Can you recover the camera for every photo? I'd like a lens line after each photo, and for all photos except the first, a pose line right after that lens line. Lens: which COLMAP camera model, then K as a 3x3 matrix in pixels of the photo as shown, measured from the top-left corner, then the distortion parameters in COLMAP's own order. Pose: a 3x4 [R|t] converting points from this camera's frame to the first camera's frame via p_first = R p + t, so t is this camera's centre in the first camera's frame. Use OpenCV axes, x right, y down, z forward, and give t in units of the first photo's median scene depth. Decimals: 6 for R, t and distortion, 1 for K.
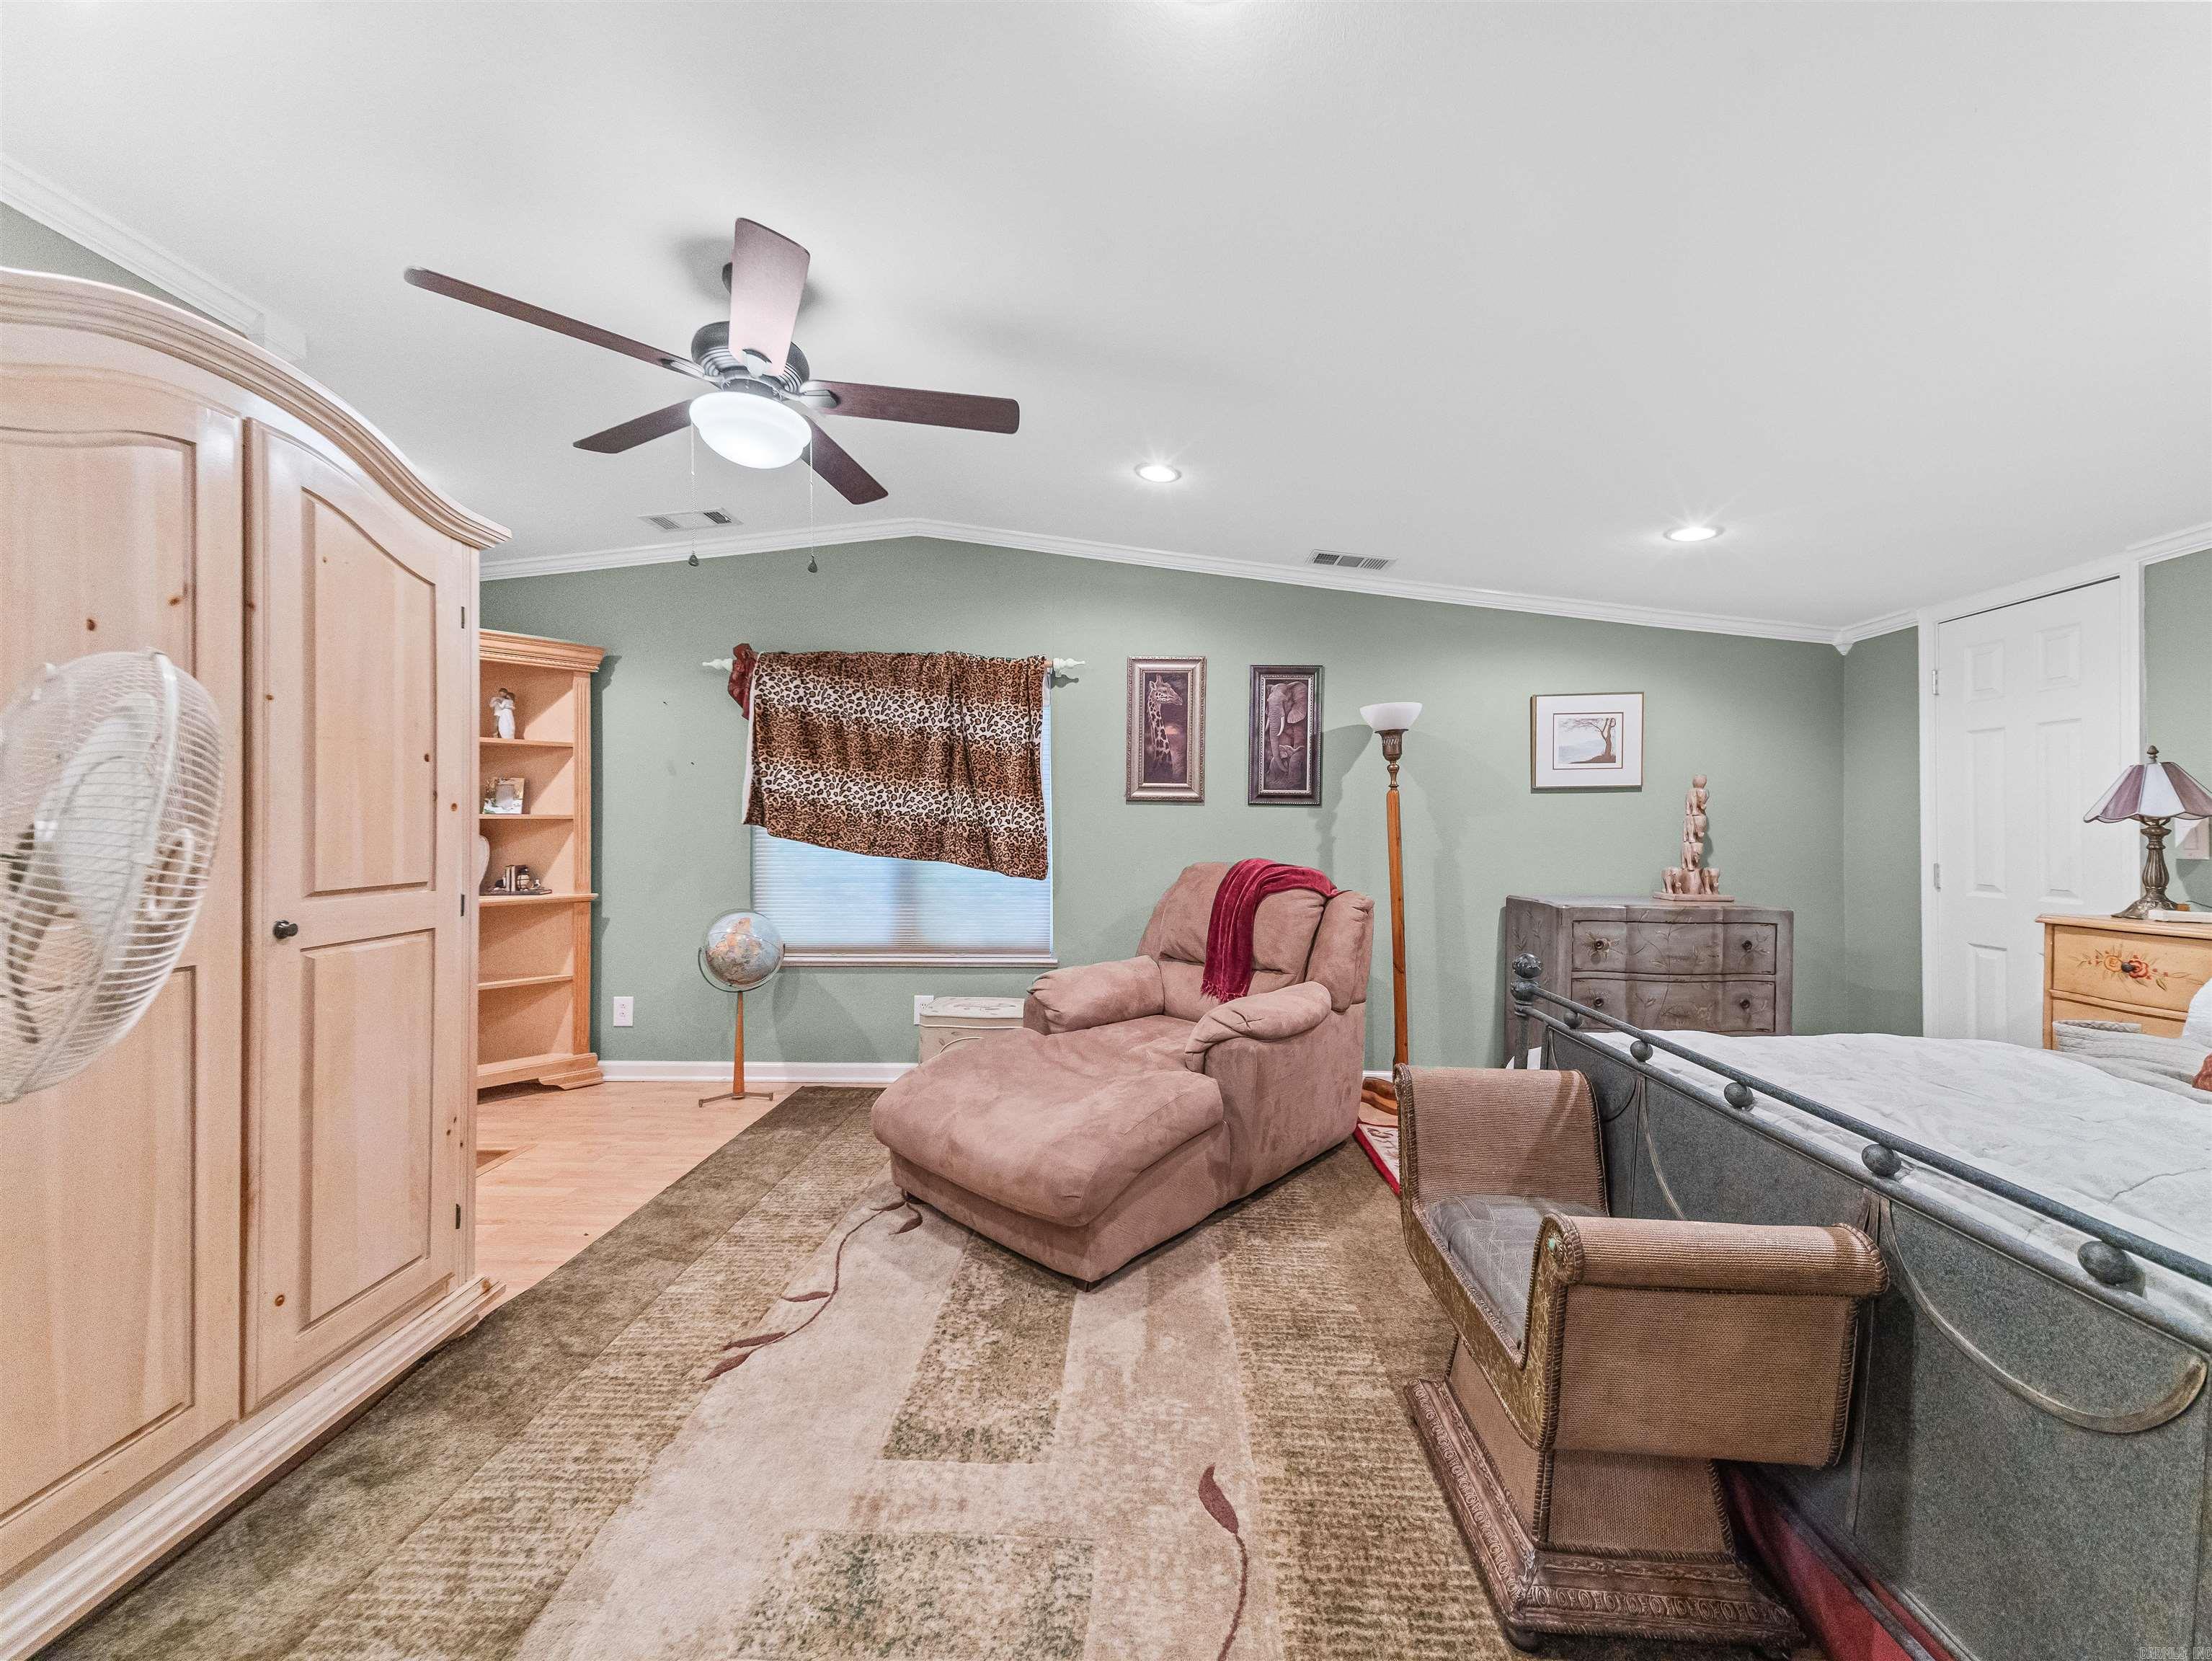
lens RADIAL K [[857.4, 0, 1123.6], [0, 857.4, 826.0], [0, 0, 1]] dist [0.029006, -0.008901]
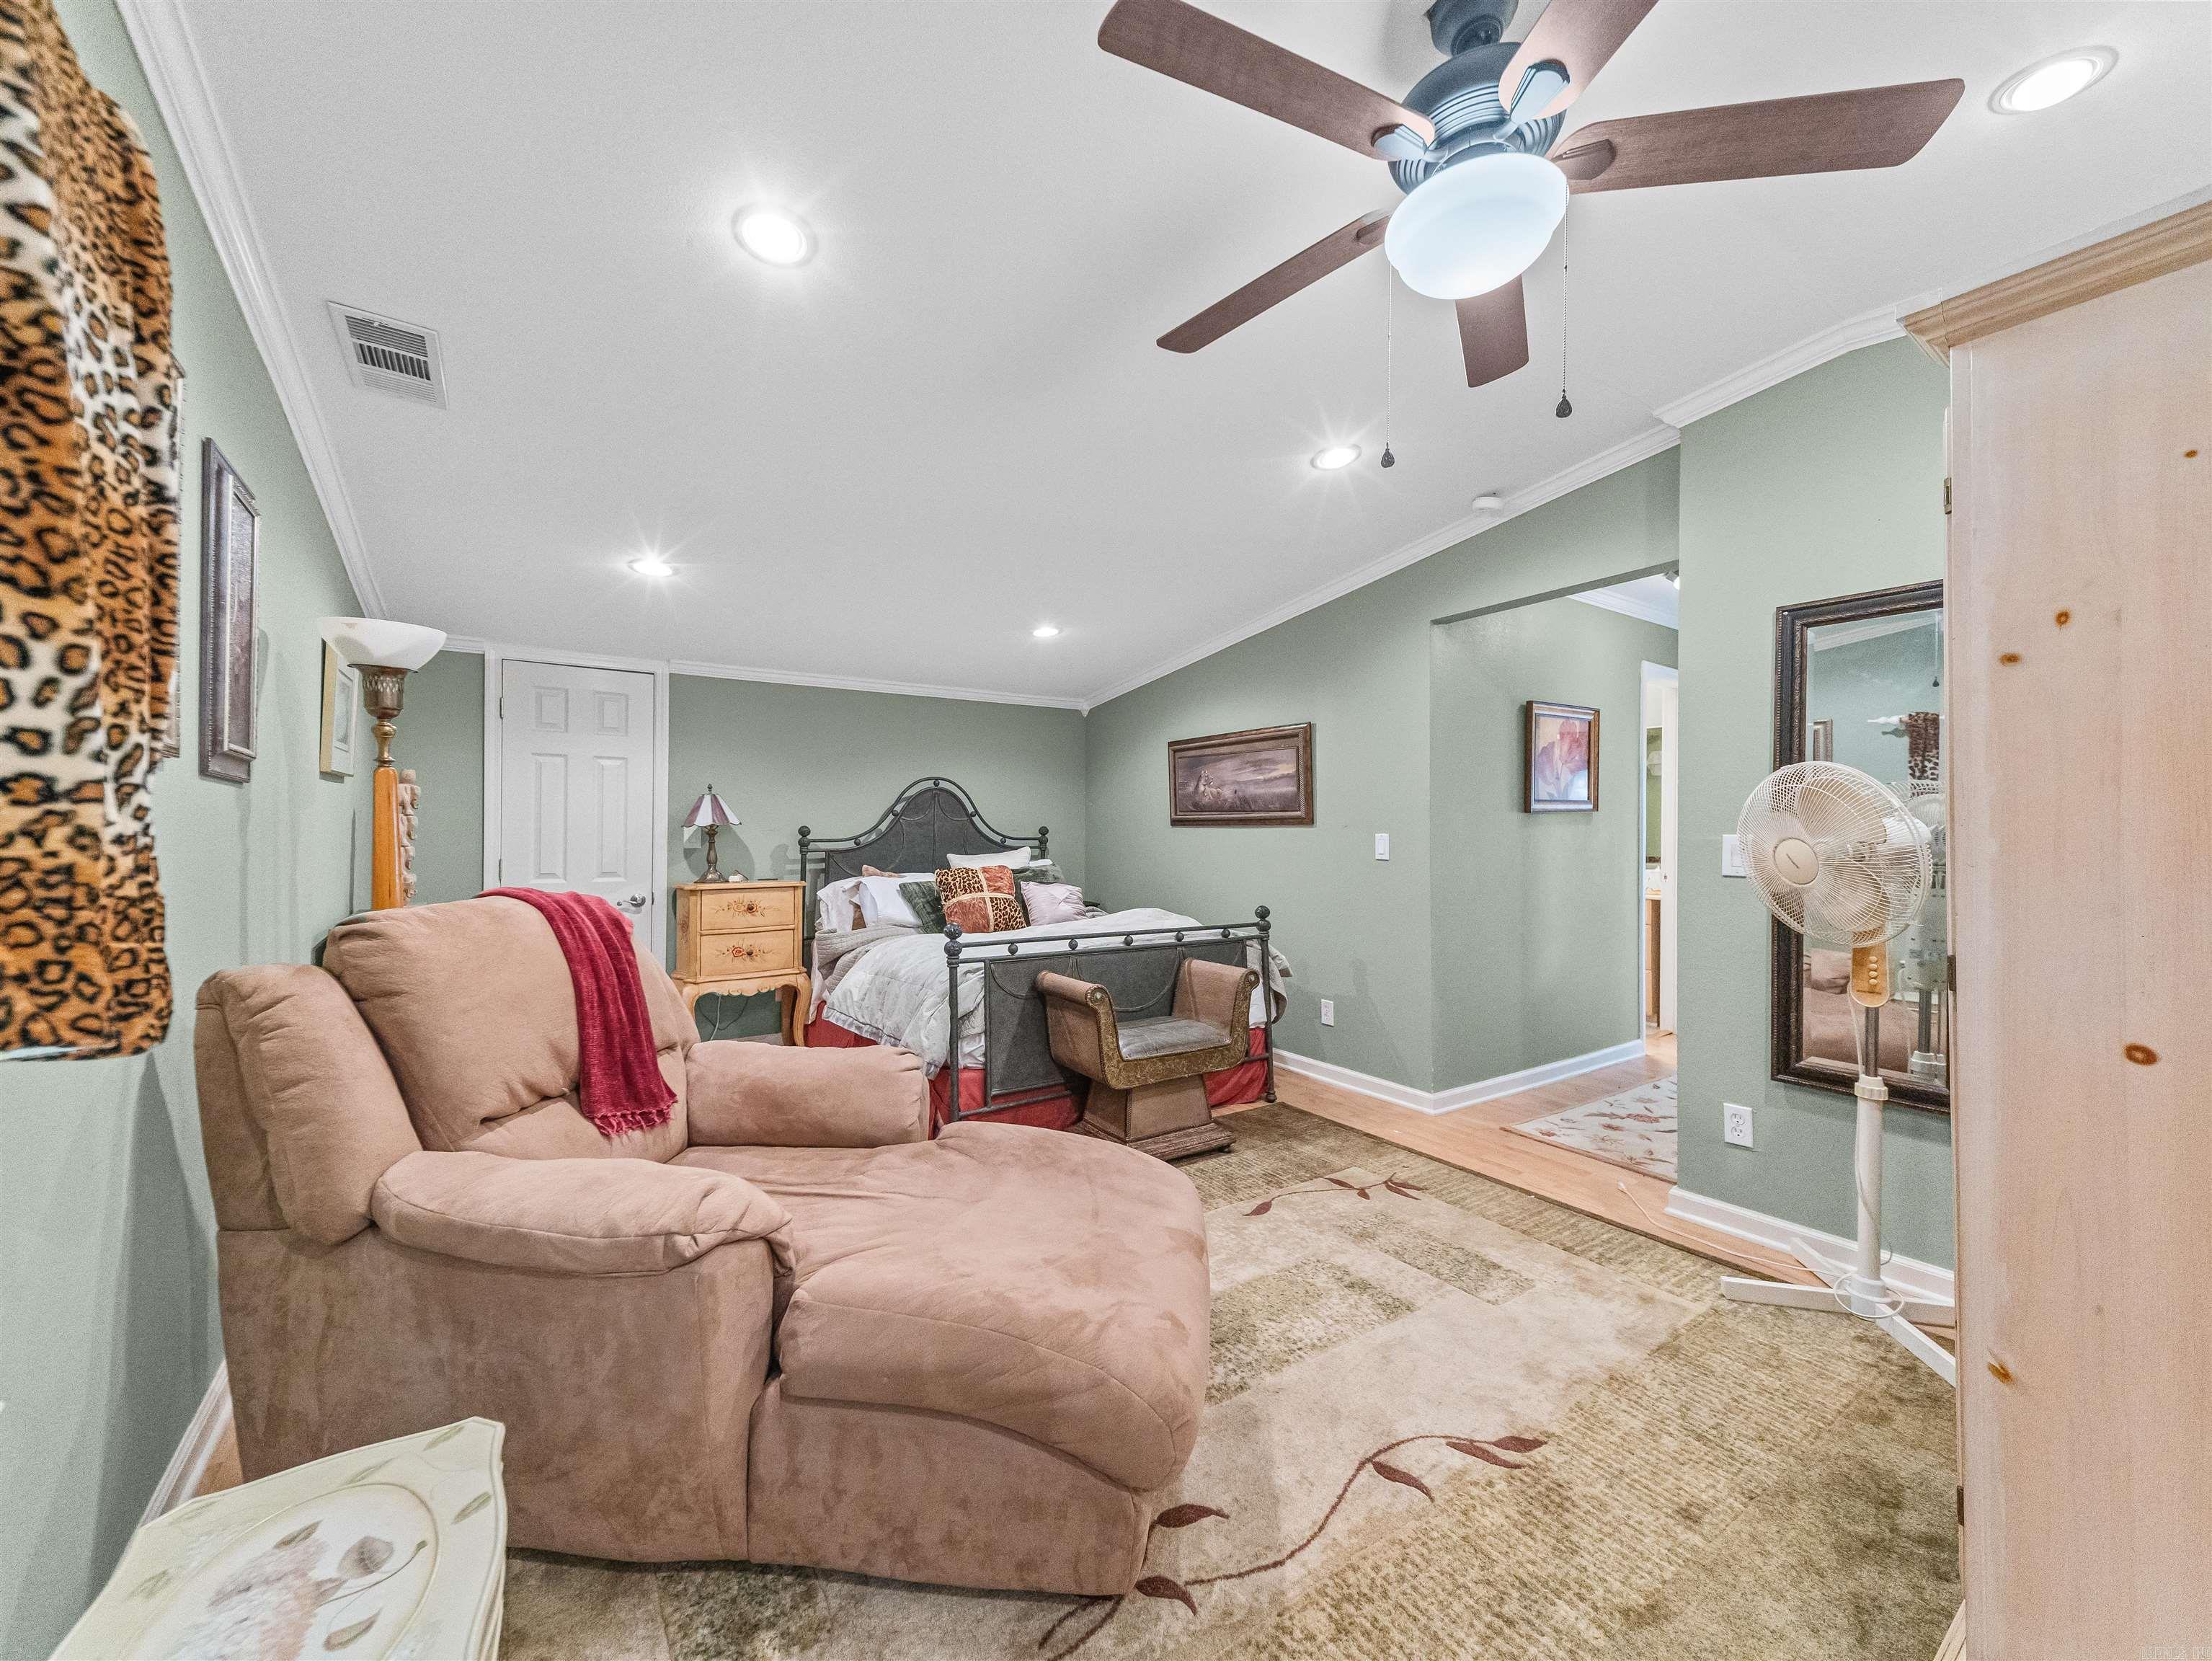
lens RADIAL K [[857.4, 0, 1097.2], [0, 857.4, 821.0], [0, 0, 1]] dist [0.029006, -0.008901]
pose [[-0.578542, 0.006071, 0.815630, -0.740243], [-0.005033, 0.999927, -0.011012, -0.002582], [-0.815637, -0.010476, -0.578469, 1.482147]]
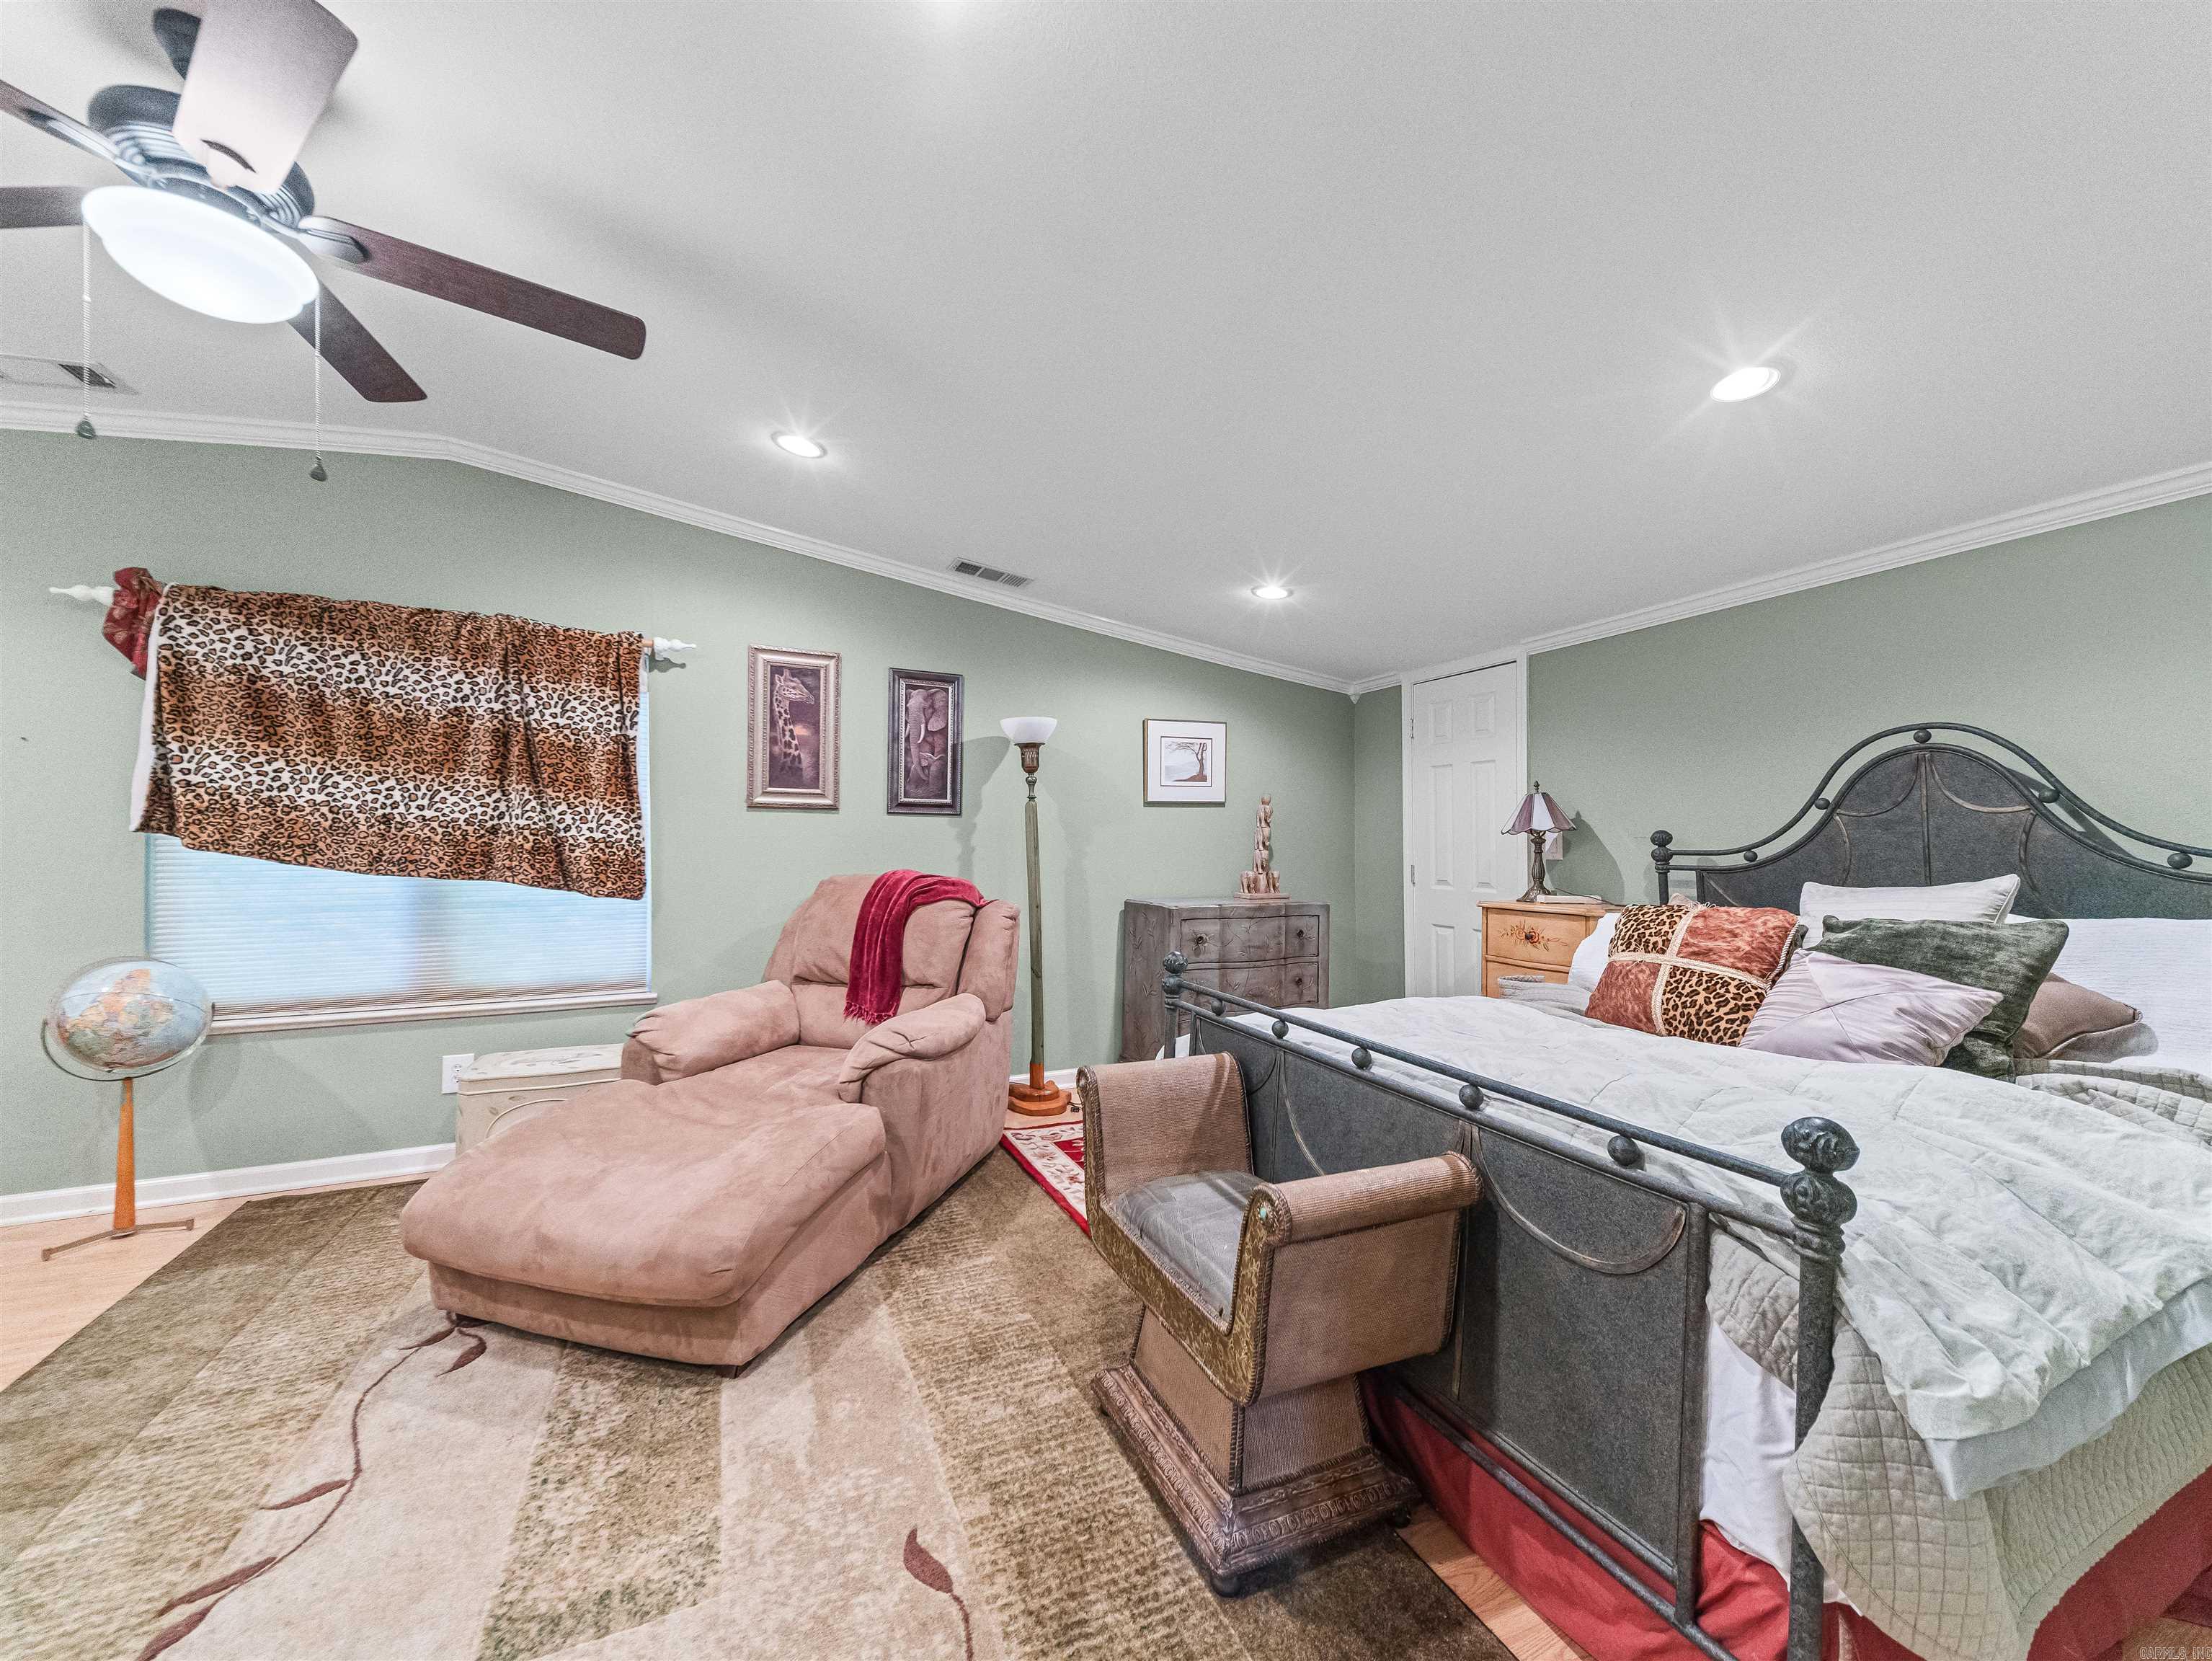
lens RADIAL K [[857.4, 0, 1111.2], [0, 857.4, 831.8], [0, 0, 1]] dist [0.029006, -0.008901]
pose [[0.894926, 0.003884, 0.446198, -0.085972], [-0.001452, 0.999982, -0.005793, 0.001033], [-0.446213, 0.004536, 0.894915, 0.051156]]
